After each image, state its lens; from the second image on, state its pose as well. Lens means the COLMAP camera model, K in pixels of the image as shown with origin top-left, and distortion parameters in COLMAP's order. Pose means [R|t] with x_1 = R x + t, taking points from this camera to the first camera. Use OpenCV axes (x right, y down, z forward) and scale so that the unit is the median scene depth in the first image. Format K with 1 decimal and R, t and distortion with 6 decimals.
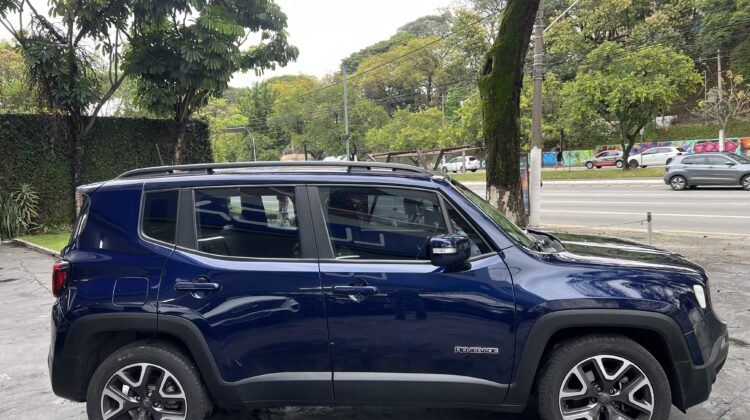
lens RADIAL K [[565.8, 0, 375.7], [0, 565.8, 205.5], [0, 0, 1]] dist [0.083117, -0.122812]
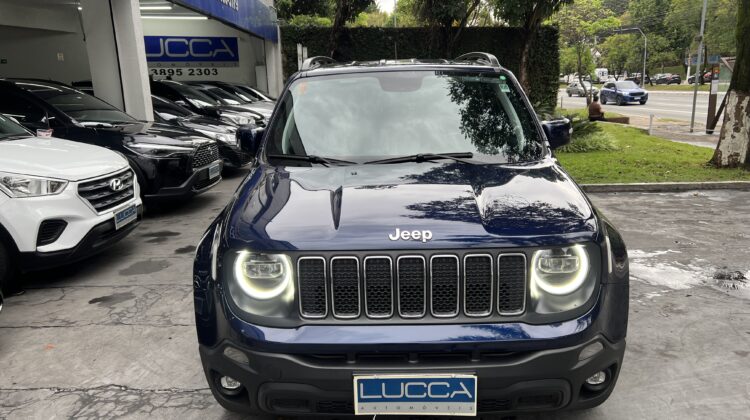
lens RADIAL K [[565.8, 0, 375.7], [0, 565.8, 205.5], [0, 0, 1]] dist [0.083117, -0.122812]
pose [[0.778918, 0.160827, -0.606153, 0.153107], [-0.060025, 0.981239, 0.183214, 0.007959], [0.624247, -0.106324, 0.773958, -0.101576]]
